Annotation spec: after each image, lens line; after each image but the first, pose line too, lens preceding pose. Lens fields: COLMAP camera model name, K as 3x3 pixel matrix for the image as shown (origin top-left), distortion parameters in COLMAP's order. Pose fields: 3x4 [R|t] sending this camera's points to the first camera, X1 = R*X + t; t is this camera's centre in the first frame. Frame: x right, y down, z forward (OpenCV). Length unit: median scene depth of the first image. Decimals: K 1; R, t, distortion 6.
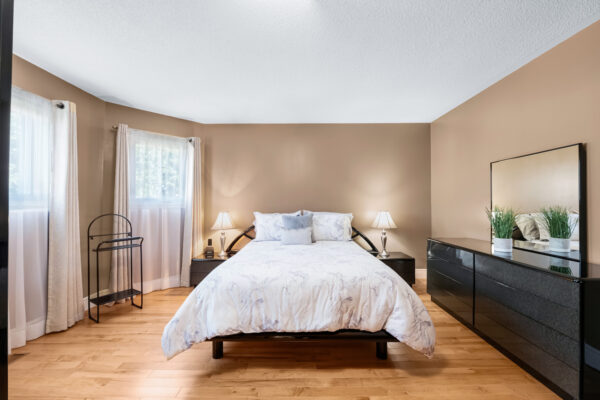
lens RADIAL K [[254.8, 0, 297.8], [0, 254.8, 199.7], [0, 0, 1]] dist [-0.015062, -0.000248]
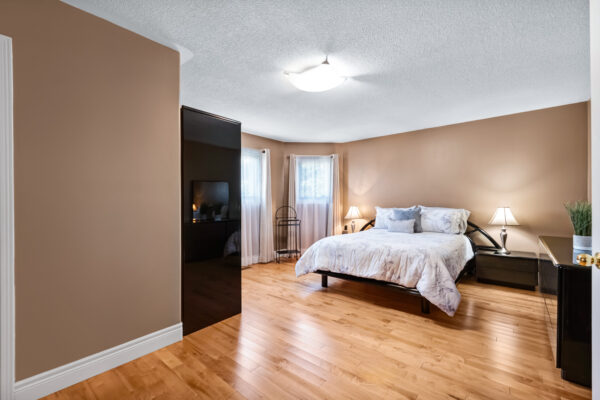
lens RADIAL K [[254.8, 0, 296.0], [0, 254.8, 197.0], [0, 0, 1]] dist [-0.015062, -0.000248]
pose [[0.767090, -0.009298, -0.641472, 0.461890], [0.011735, 0.999931, -0.000460, -0.005449], [0.641432, -0.007174, 0.767146, -0.332699]]
